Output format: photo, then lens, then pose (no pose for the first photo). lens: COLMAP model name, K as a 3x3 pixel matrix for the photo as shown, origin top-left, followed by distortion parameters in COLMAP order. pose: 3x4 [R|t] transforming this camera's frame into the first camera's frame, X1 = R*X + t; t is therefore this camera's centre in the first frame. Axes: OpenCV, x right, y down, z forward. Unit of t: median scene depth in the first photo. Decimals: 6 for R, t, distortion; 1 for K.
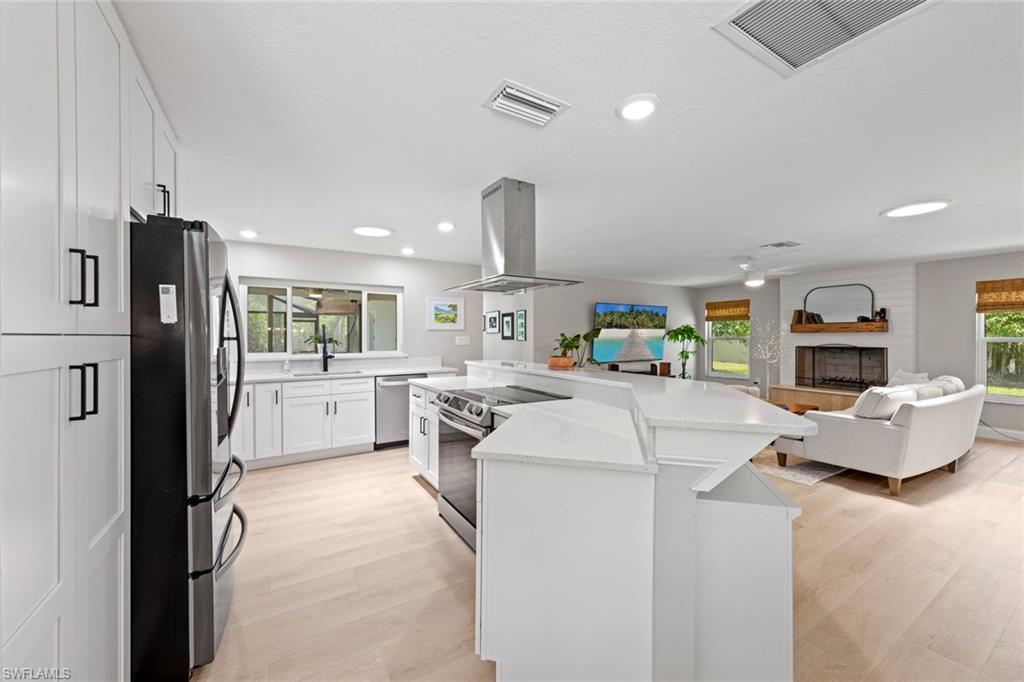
lens RADIAL K [[399.4, 0, 512.3], [0, 399.4, 337.3], [0, 0, 1]] dist [0.009328, -0.000127]
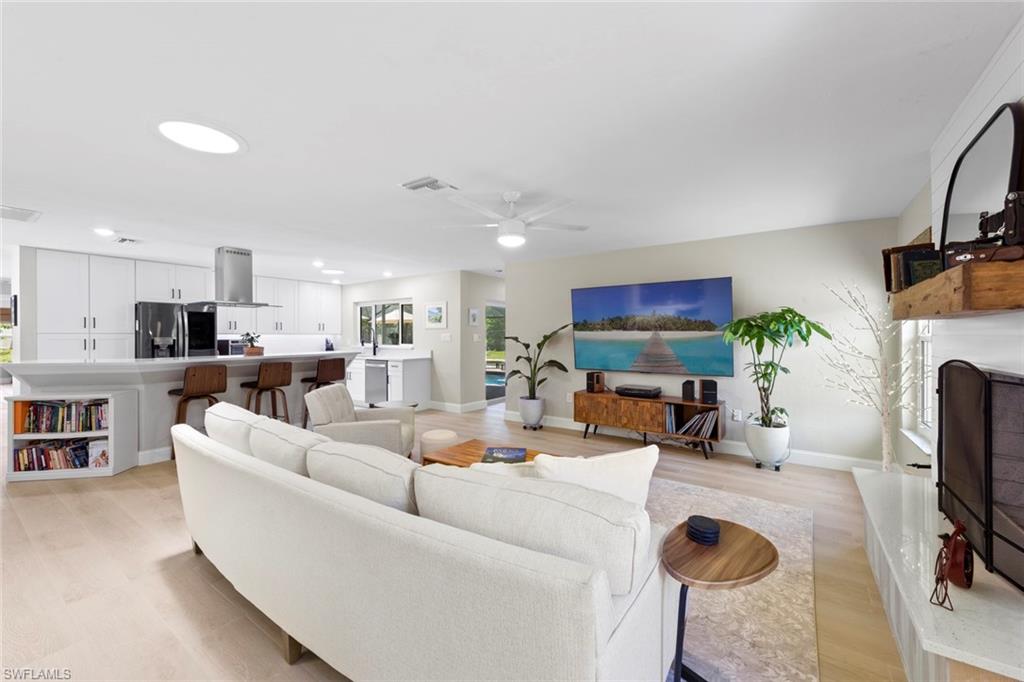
lens RADIAL K [[404.5, 0, 509.7], [0, 404.5, 336.4], [0, 0, 1]] dist [0.007673, -0.000044]
pose [[0.392081, 0.000181, -0.919931, 1.101654], [-0.008079, 0.999962, -0.003247, 0.008193], [0.919895, 0.008705, 0.392068, 0.739156]]
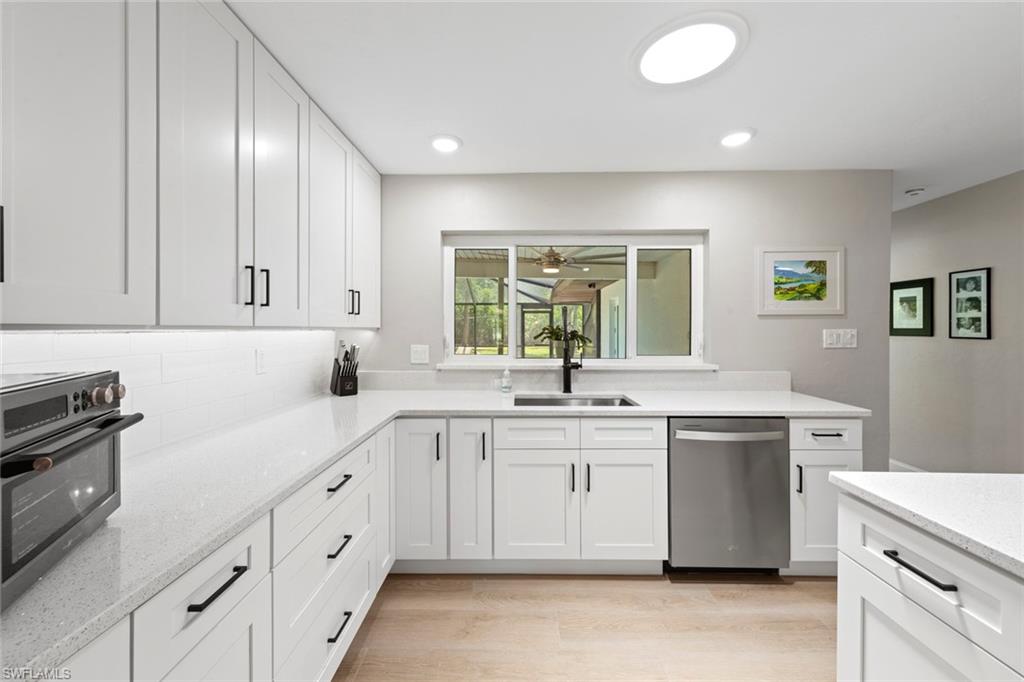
lens RADIAL K [[404.5, 0, 509.7], [0, 404.5, 336.4], [0, 0, 1]] dist [0.007673, -0.000044]
pose [[0.849416, 0.010731, -0.527615, -0.207996], [-0.001908, 0.999849, 0.017265, -0.001186], [0.527720, -0.013658, 0.849308, 0.420184]]
